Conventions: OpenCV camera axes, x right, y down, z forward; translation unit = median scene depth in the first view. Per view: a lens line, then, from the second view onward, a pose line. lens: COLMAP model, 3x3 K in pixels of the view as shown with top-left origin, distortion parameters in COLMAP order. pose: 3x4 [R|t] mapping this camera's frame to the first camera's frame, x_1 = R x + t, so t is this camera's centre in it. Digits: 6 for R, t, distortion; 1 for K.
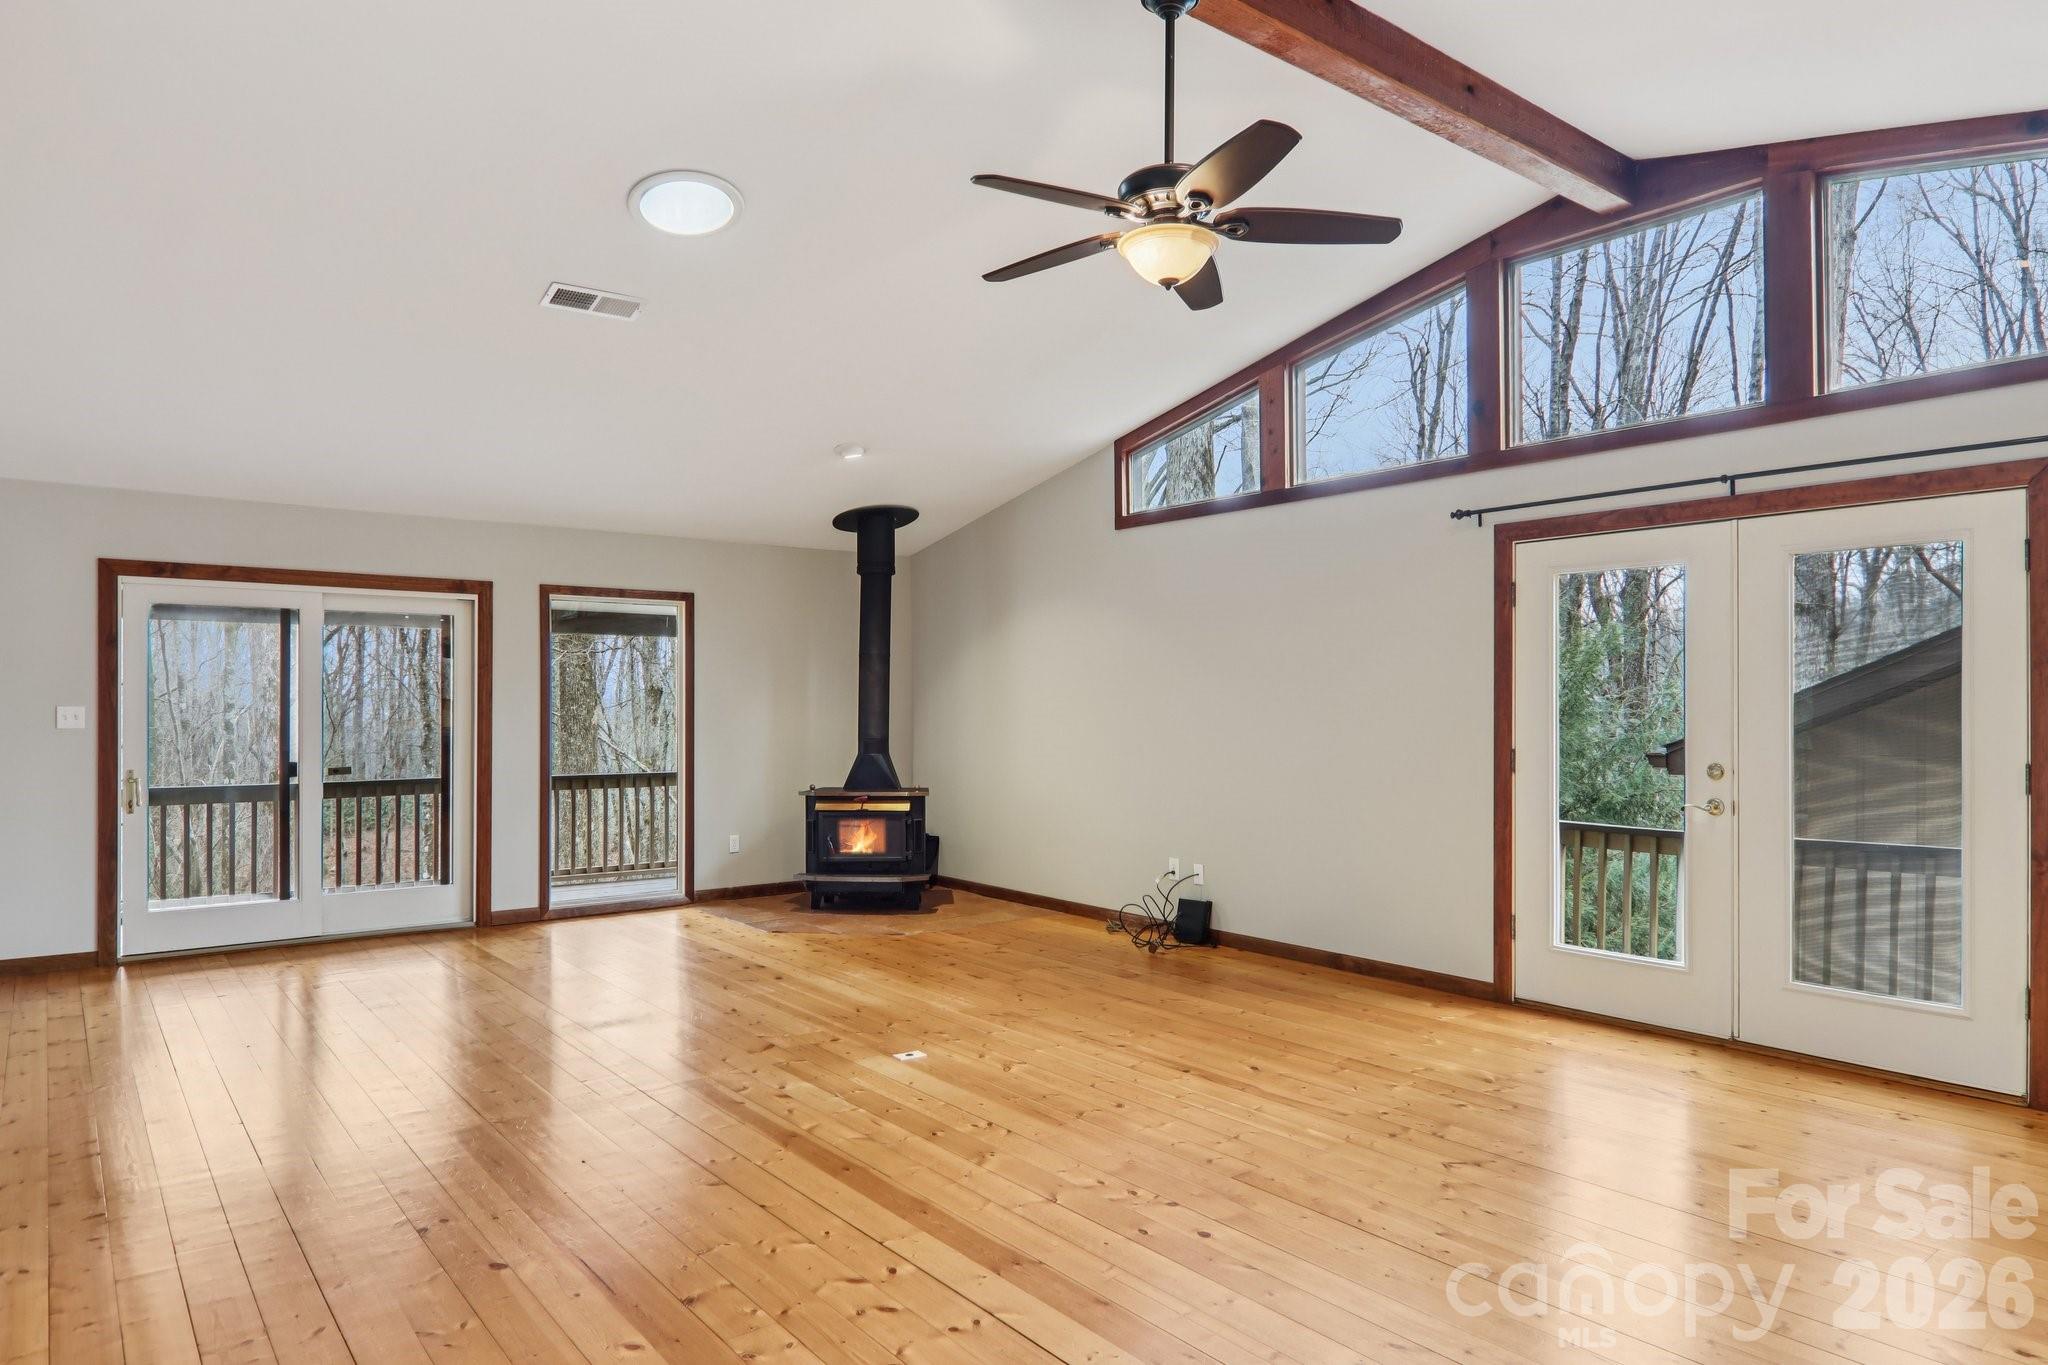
lens RADIAL K [[1256.0, 0, 1022.5], [0, 1256.0, 690.8], [0, 0, 1]] dist [0.017749, -0.004055]
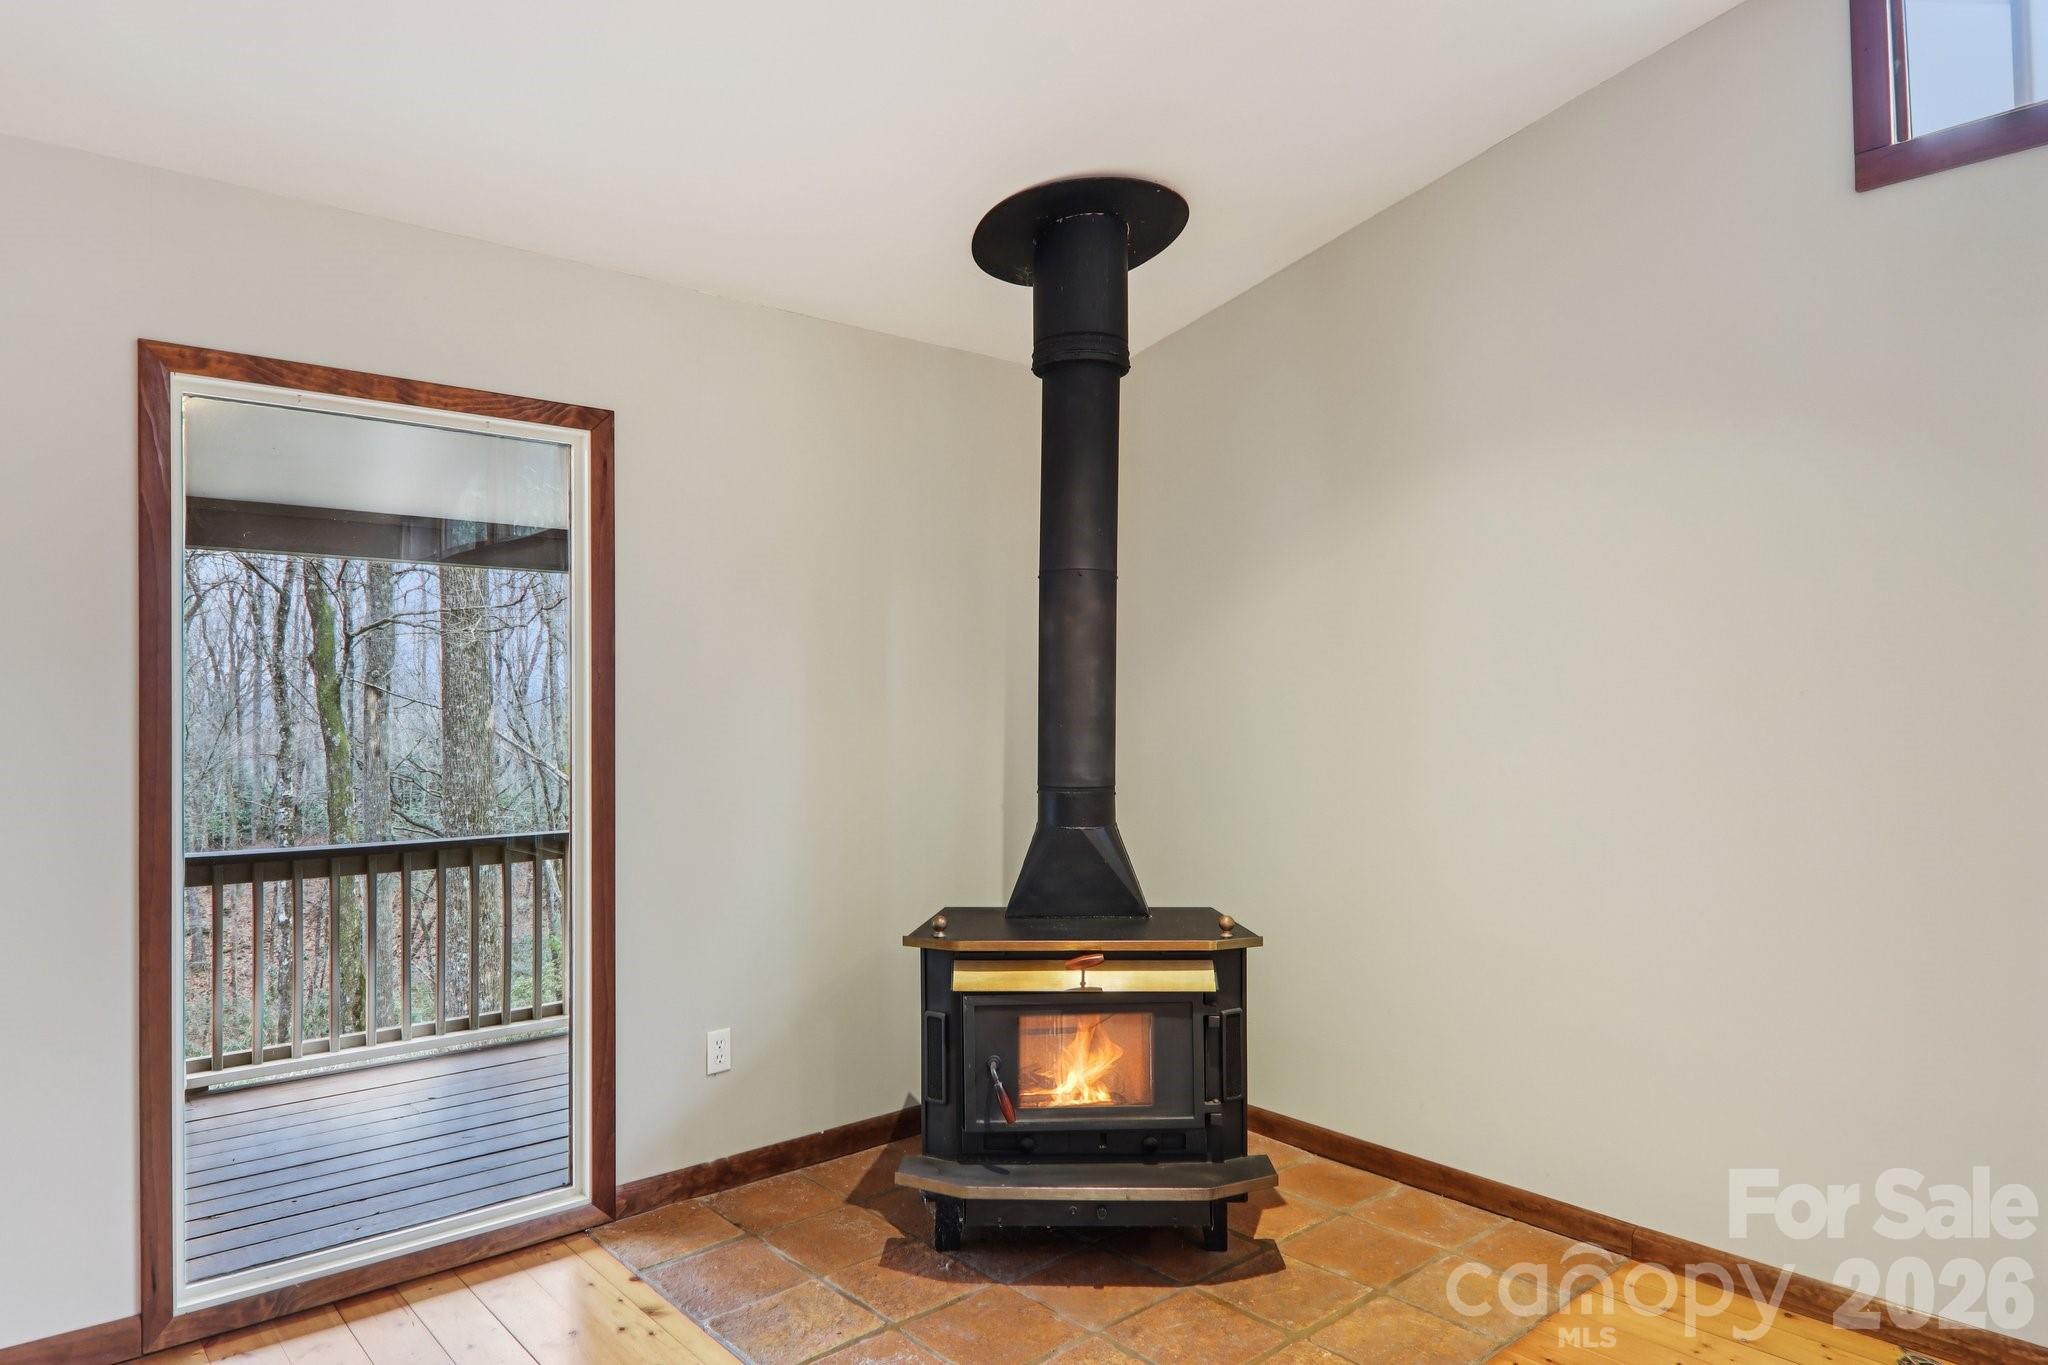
lens RADIAL K [[1256.0, 0, 1064.7], [0, 1256.0, 684.5], [0, 0, 1]] dist [0.017749, -0.004055]
pose [[0.996933, -0.002065, 0.078237, -0.155124], [0.002246, 0.999995, -0.002220, 0.007034], [-0.078232, 0.002389, 0.996932, 0.608487]]
